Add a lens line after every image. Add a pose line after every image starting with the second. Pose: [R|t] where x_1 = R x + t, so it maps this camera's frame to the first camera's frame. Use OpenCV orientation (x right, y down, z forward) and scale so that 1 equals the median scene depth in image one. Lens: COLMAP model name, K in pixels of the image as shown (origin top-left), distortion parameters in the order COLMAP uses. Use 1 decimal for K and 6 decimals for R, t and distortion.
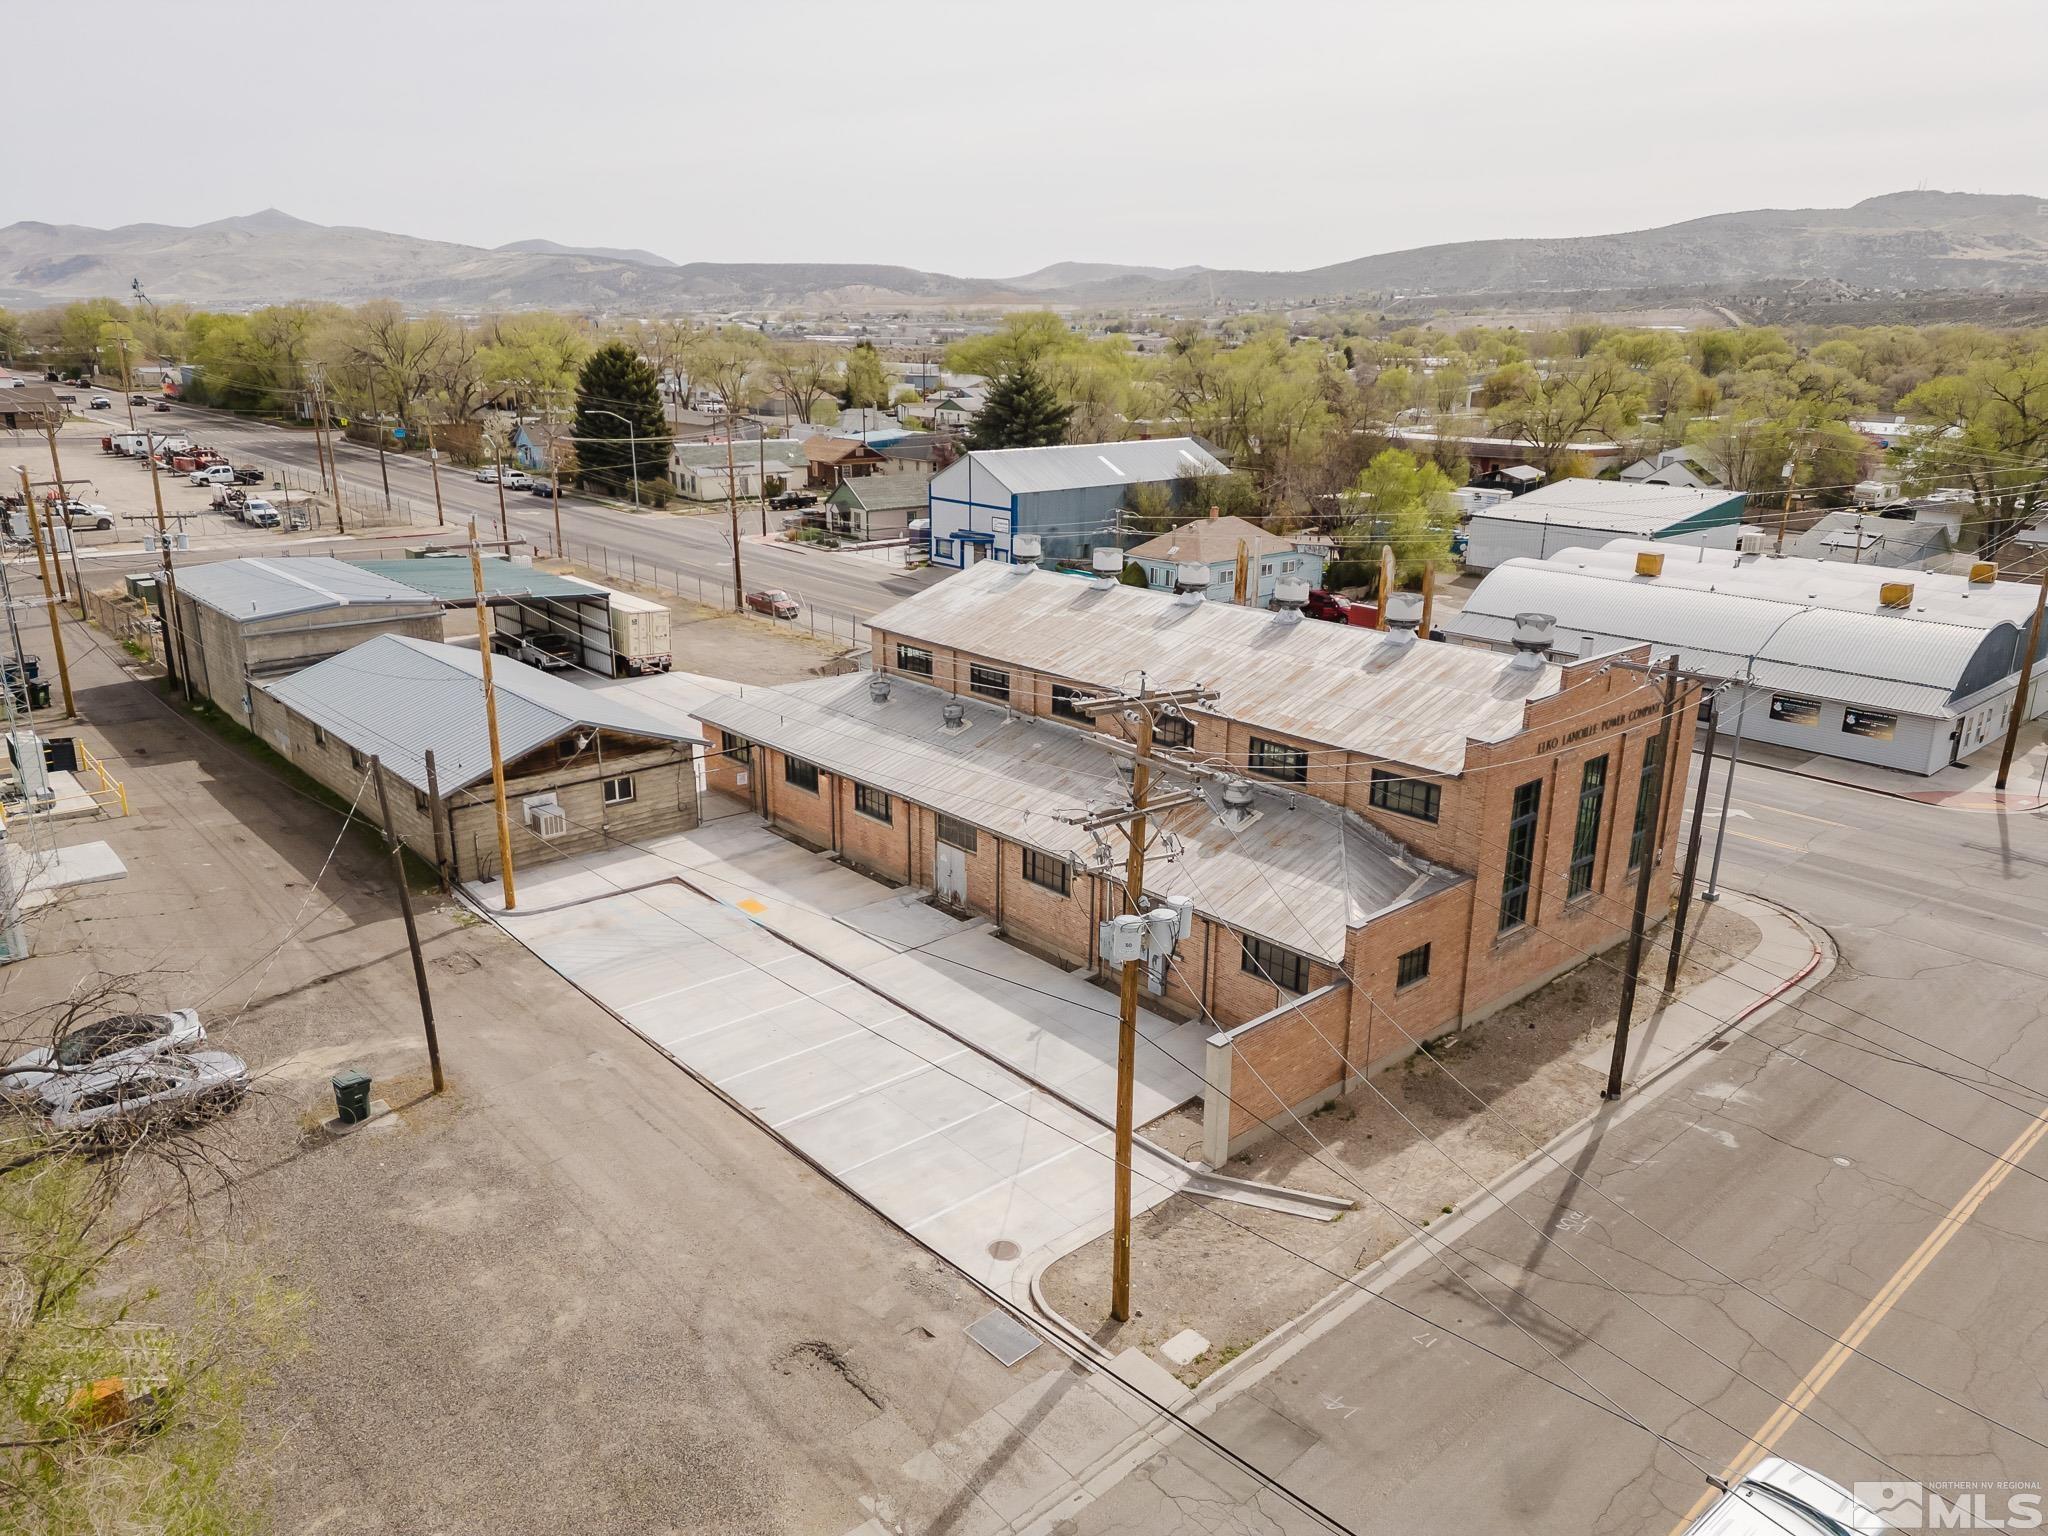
lens RADIAL K [[1425.4, 0, 1028.2], [0, 1425.4, 770.9], [0, 0, 1]] dist [0.092313, -0.096357]
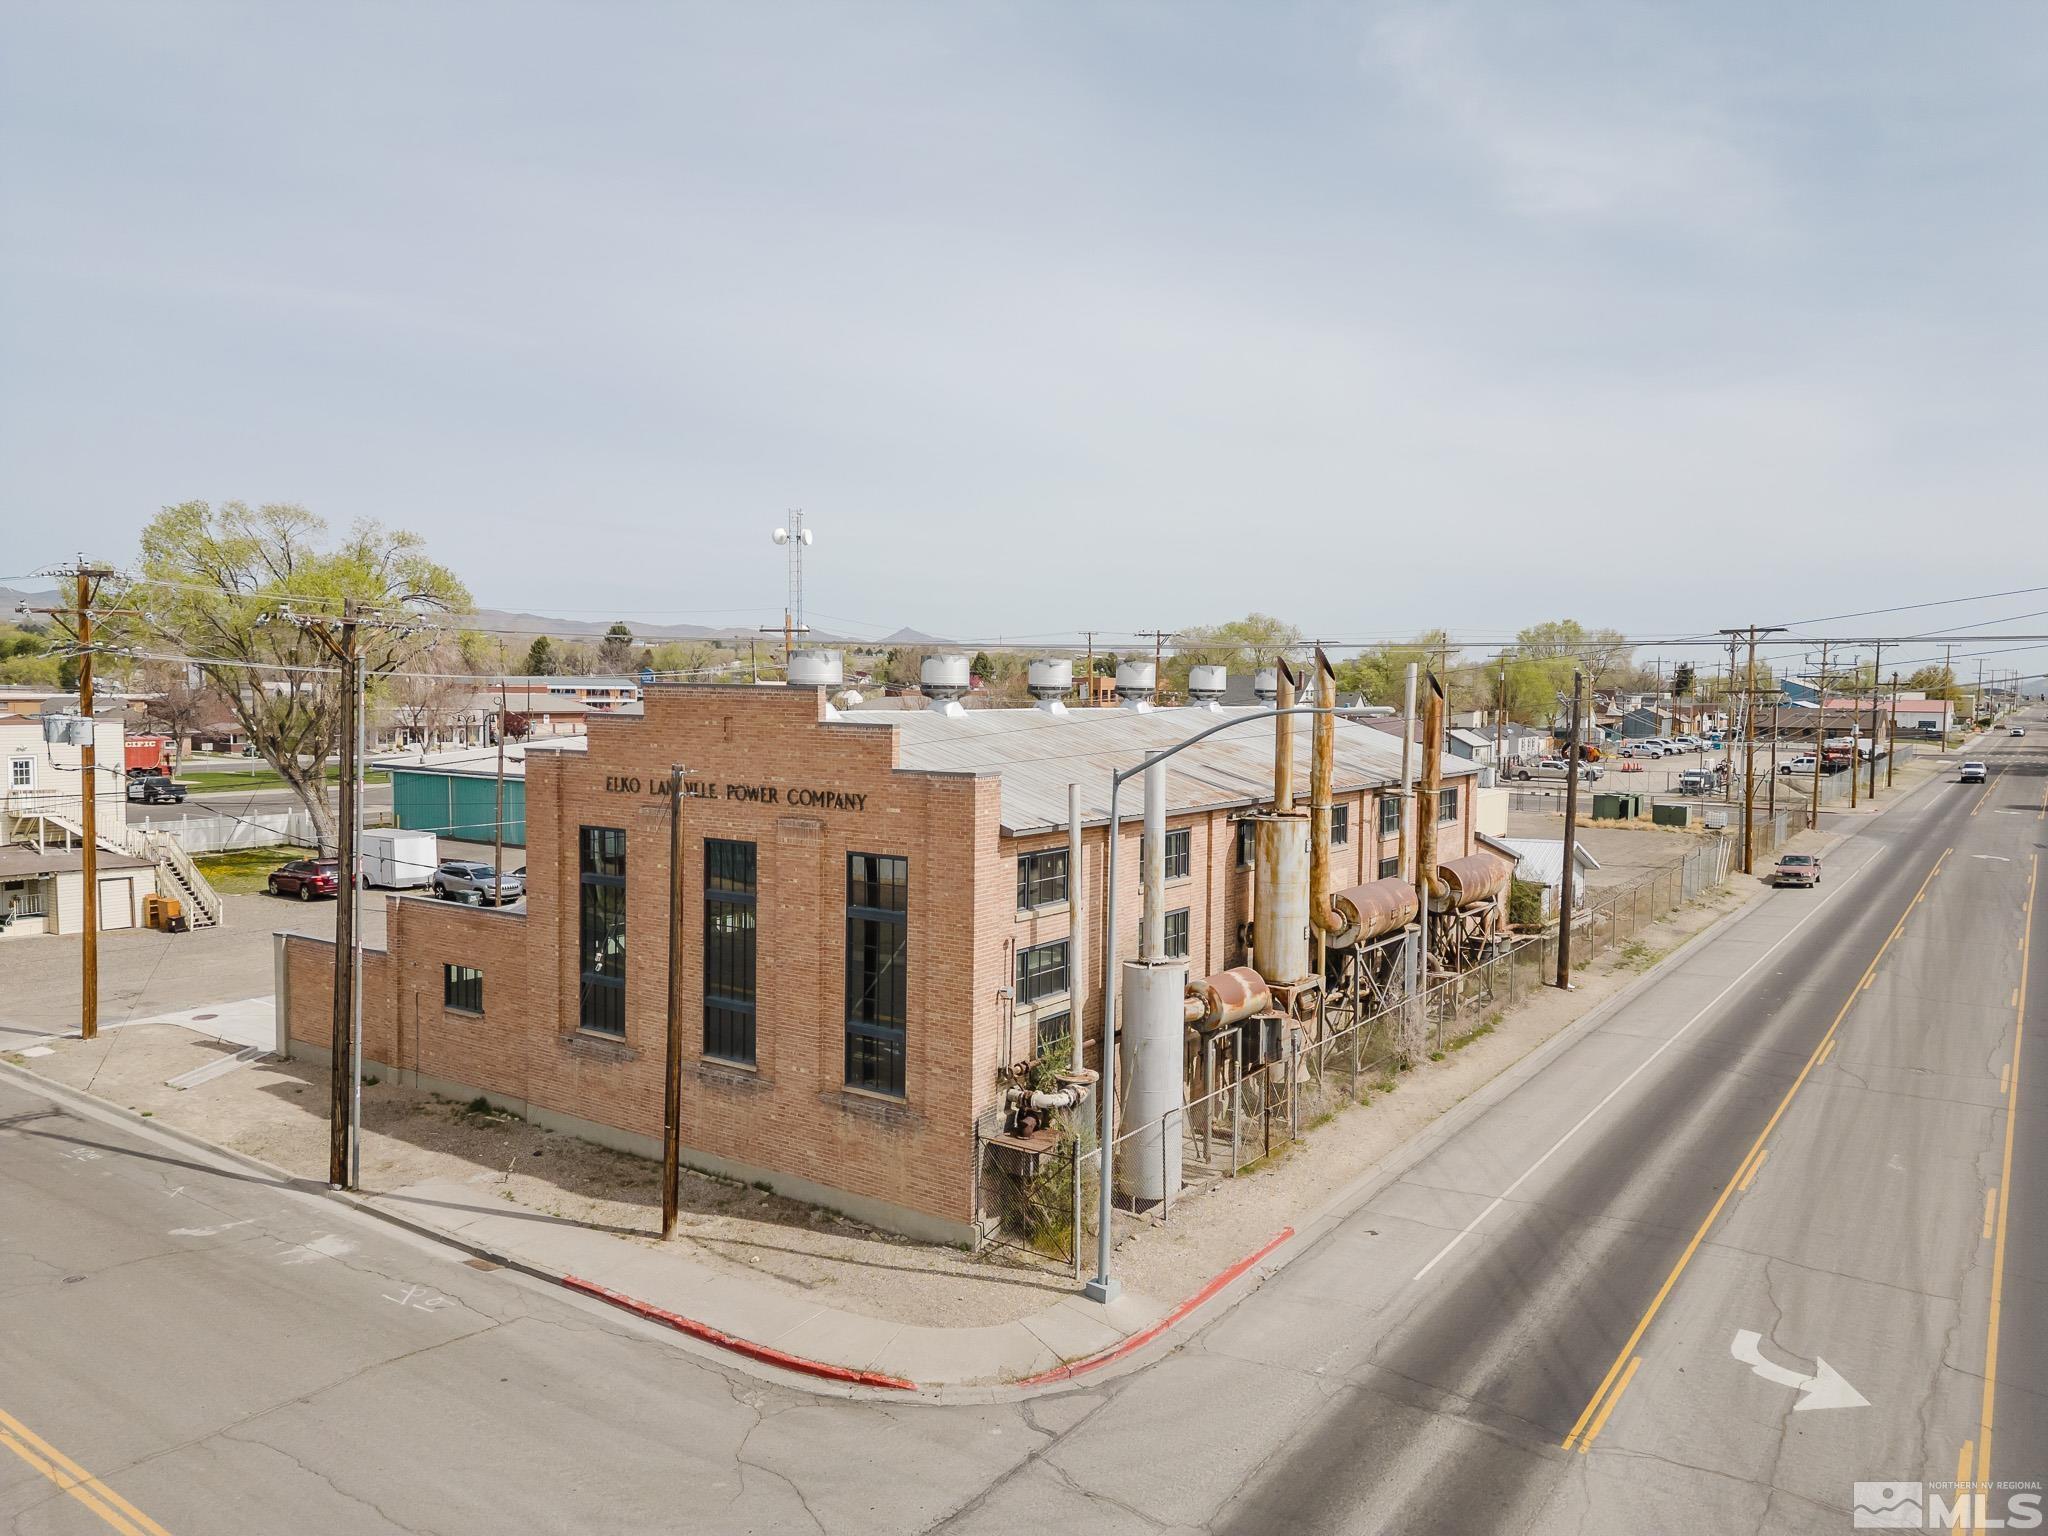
lens RADIAL K [[1425.4, 0, 1028.2], [0, 1425.4, 770.9], [0, 0, 1]] dist [0.092313, -0.096357]
pose [[0.223012, 0.047740, -0.973646, 0.876731], [-0.296080, 0.954932, -0.020994, -0.054555], [0.928764, 0.292959, 0.227096, 0.790274]]
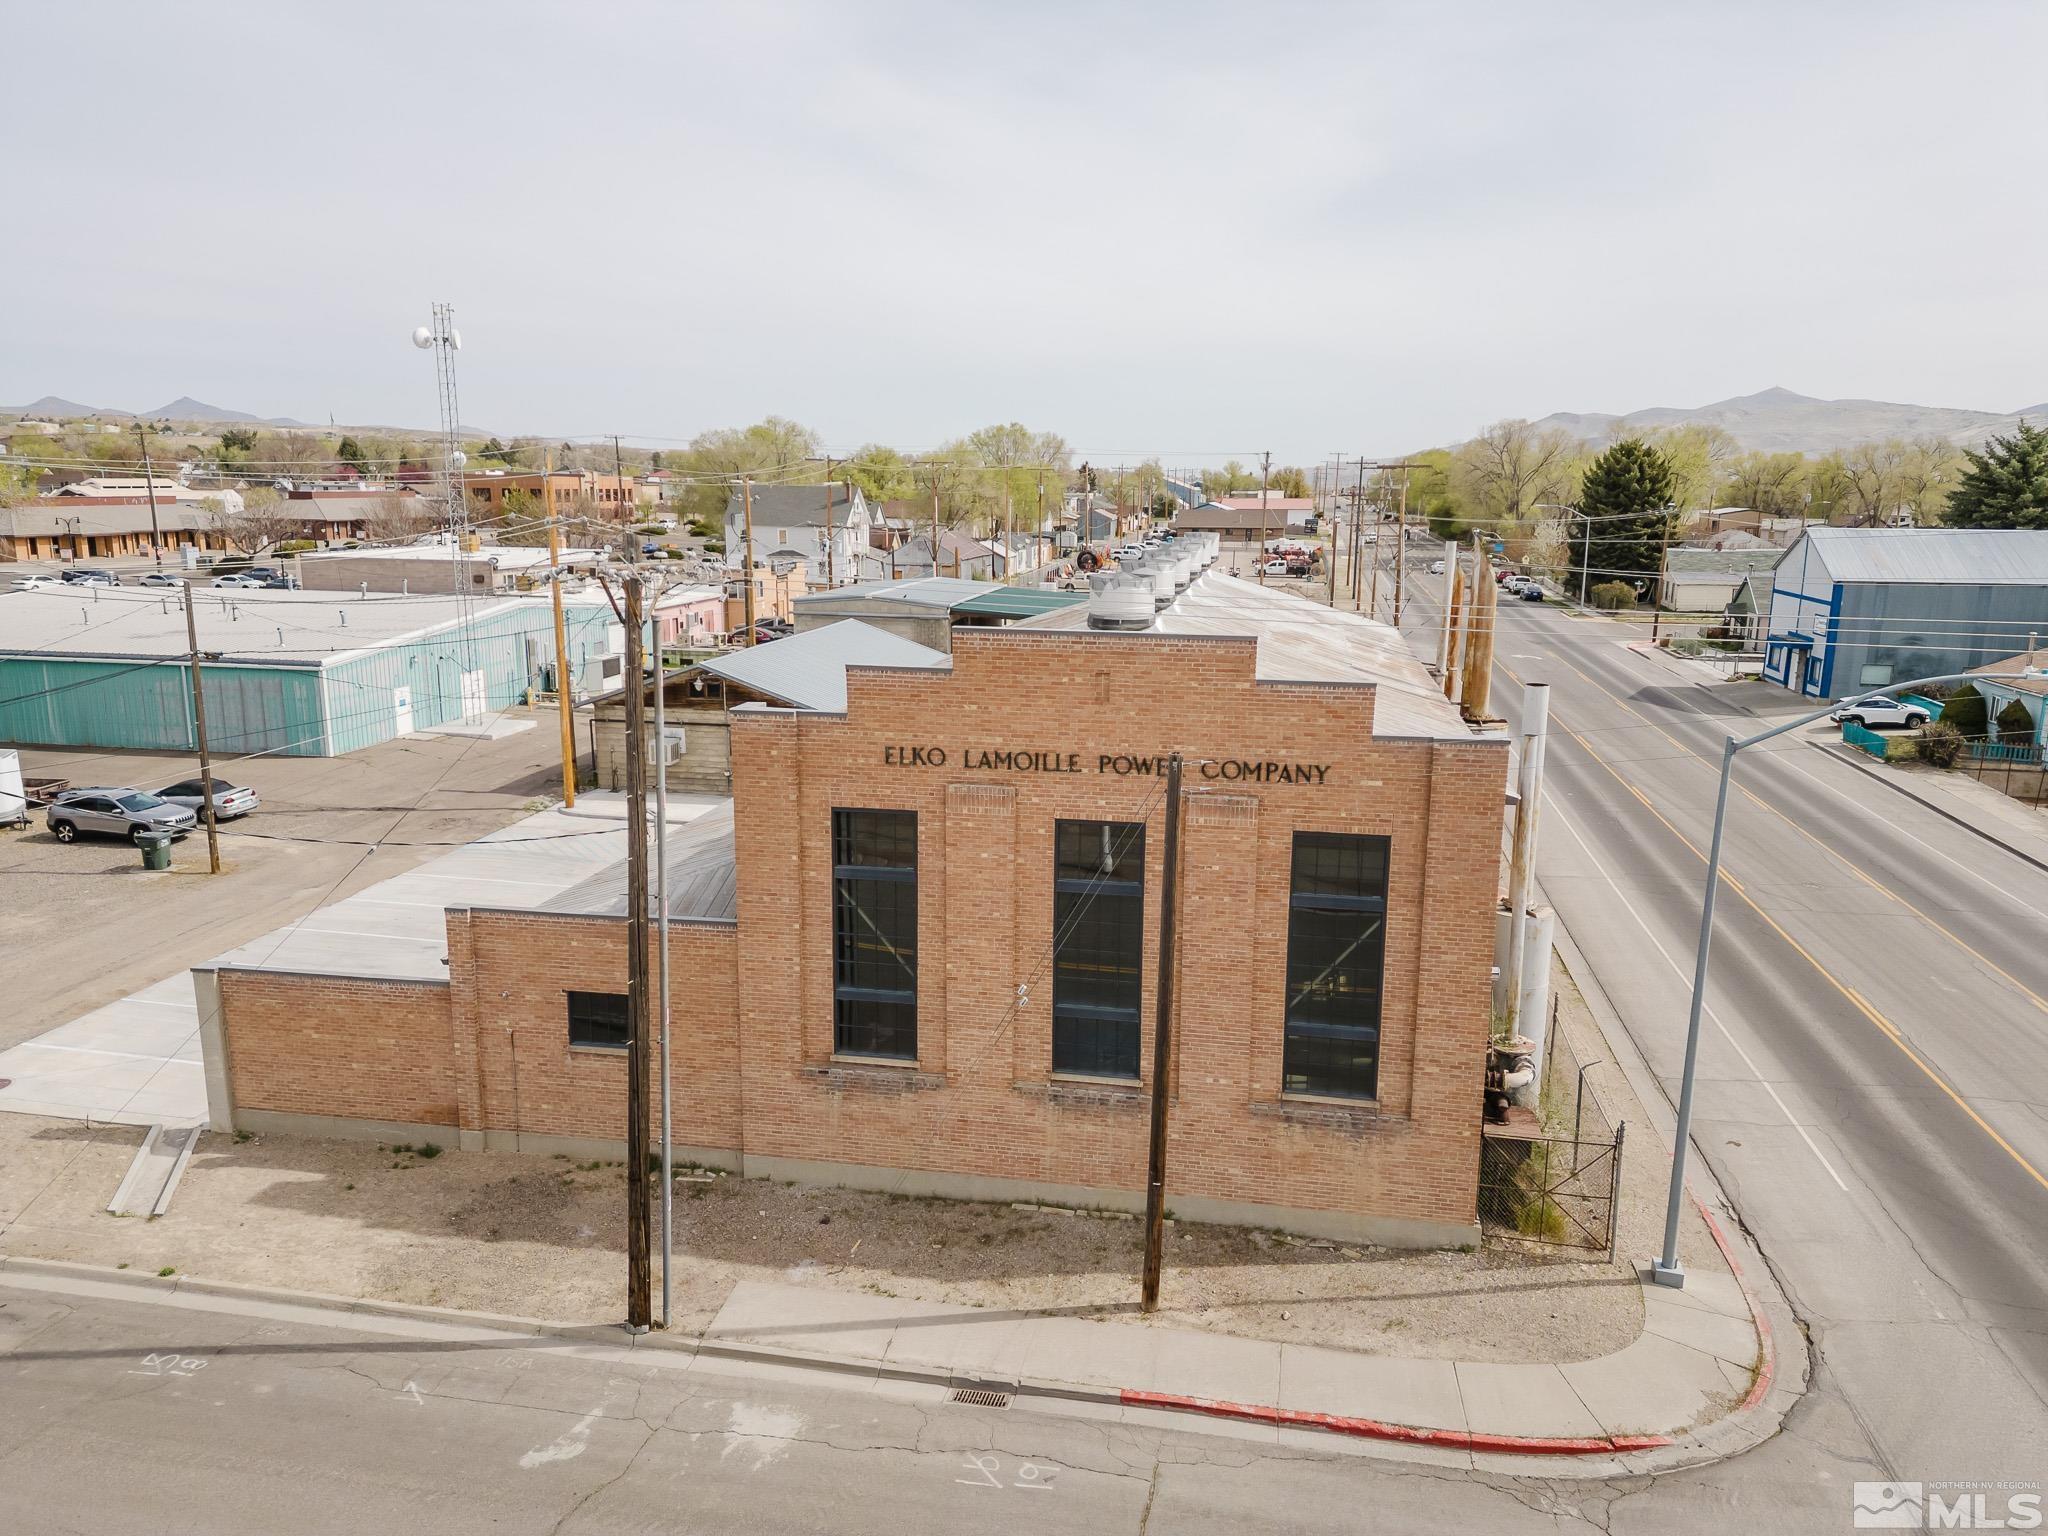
lens RADIAL K [[1422.0, 0, 1029.2], [0, 1422.0, 768.4], [0, 0, 1]] dist [0.117279, -0.134628]
pose [[0.608253, 0.150248, -0.779393, 0.652806], [-0.237185, 0.971462, 0.002171, -0.018901], [0.757477, 0.183539, 0.626532, 0.516687]]
